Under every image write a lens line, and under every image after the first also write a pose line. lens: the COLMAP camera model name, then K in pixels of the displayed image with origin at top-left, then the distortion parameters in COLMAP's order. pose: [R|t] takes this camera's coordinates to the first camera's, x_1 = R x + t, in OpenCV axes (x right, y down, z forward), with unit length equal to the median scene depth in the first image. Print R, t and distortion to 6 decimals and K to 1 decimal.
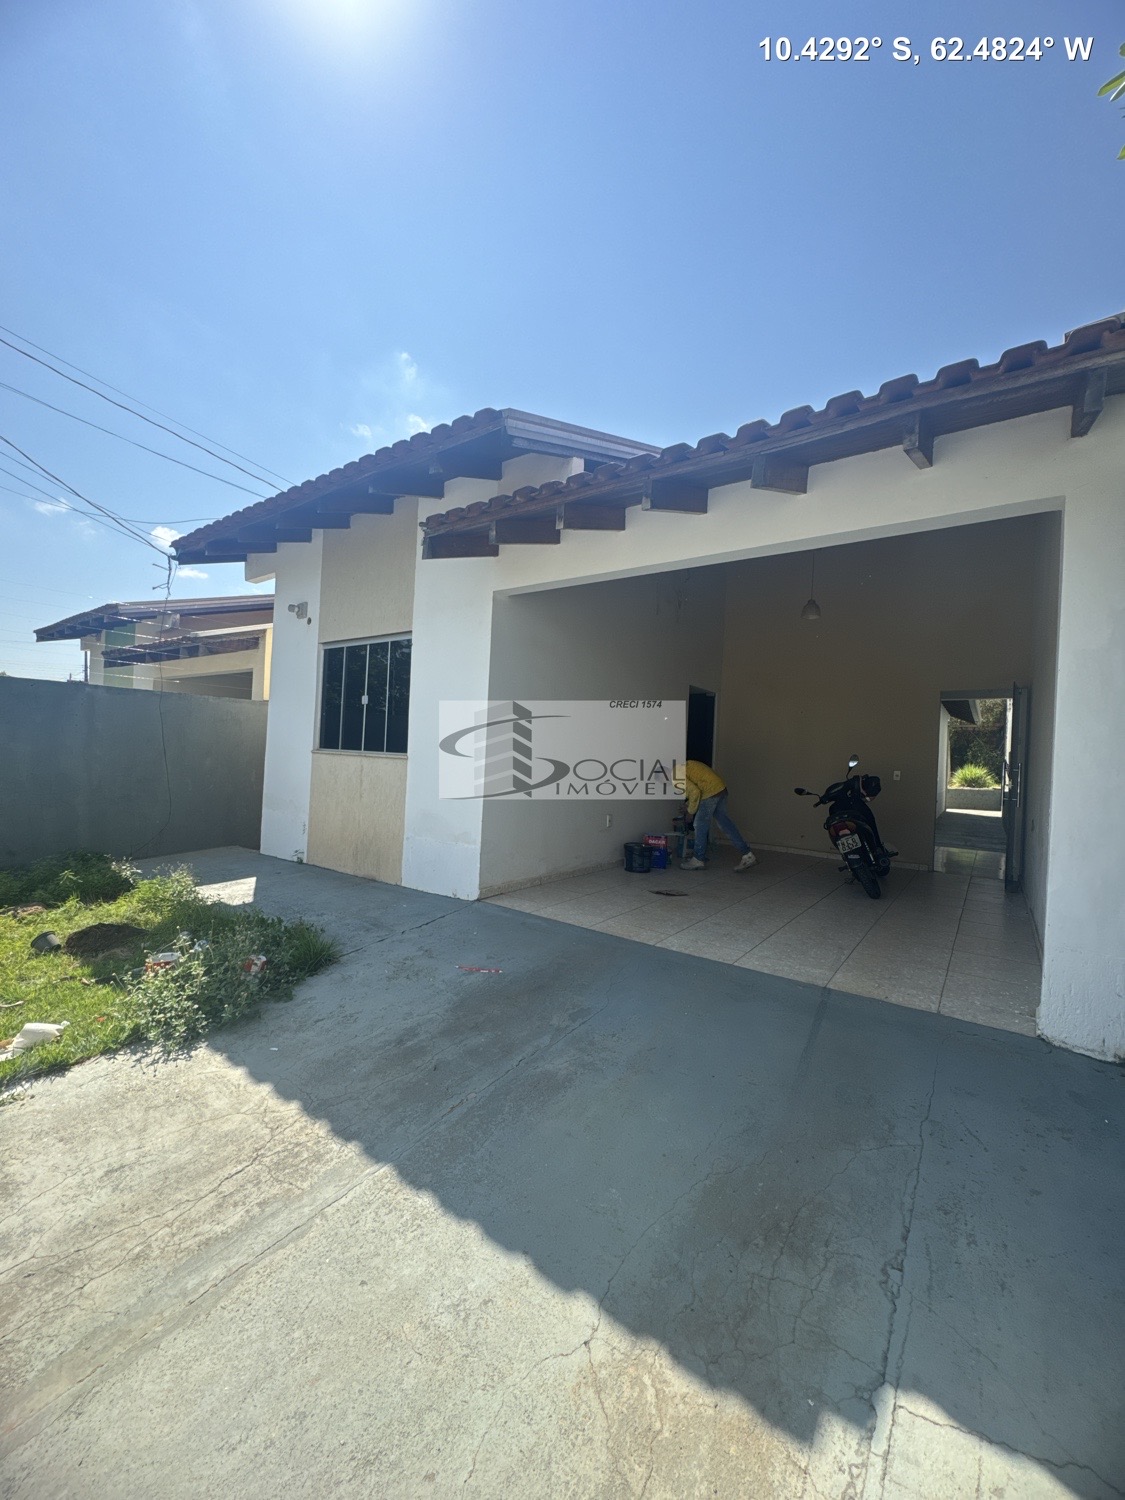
lens RADIAL K [[599.8, 0, 562.5], [0, 599.8, 750.0], [0, 0, 1]] dist [-0.000880, -0.000161]
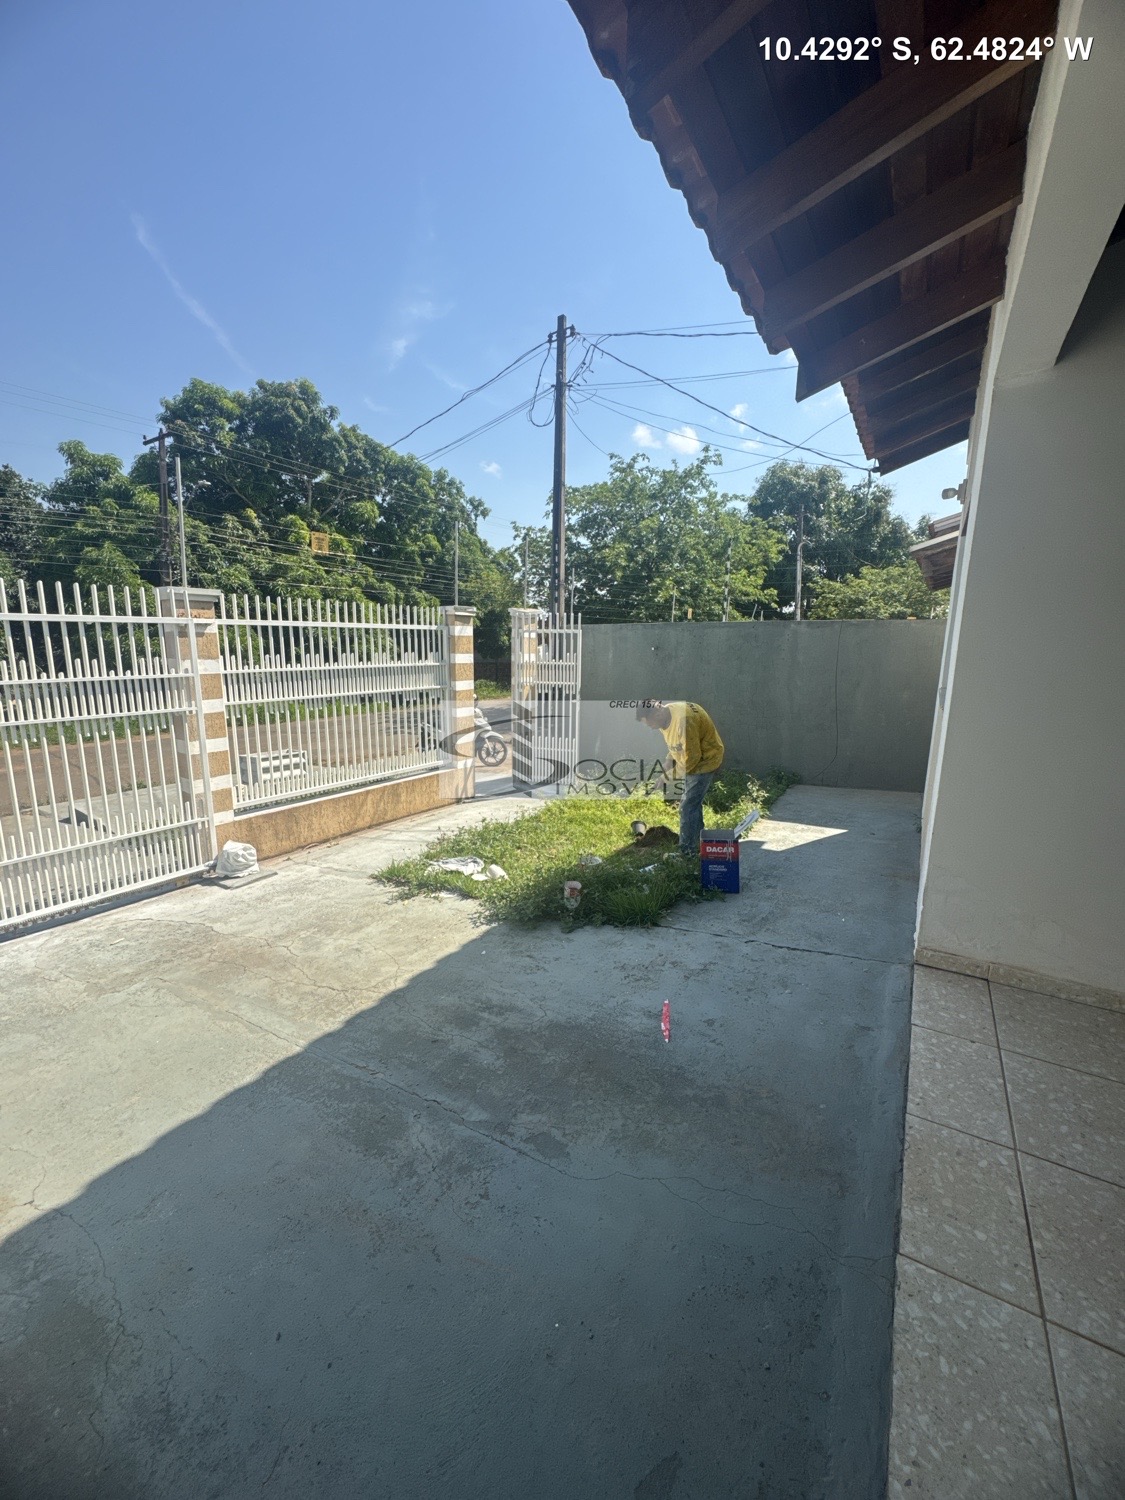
lens RADIAL K [[599.8, 0, 562.5], [0, 599.8, 750.0], [0, 0, 1]] dist [-0.000880, -0.000161]
pose [[0.078199, 0.136136, -0.987599, 0.656317], [0.006657, 0.990539, 0.137068, -0.064035], [0.996916, -0.017293, 0.076553, 1.069220]]
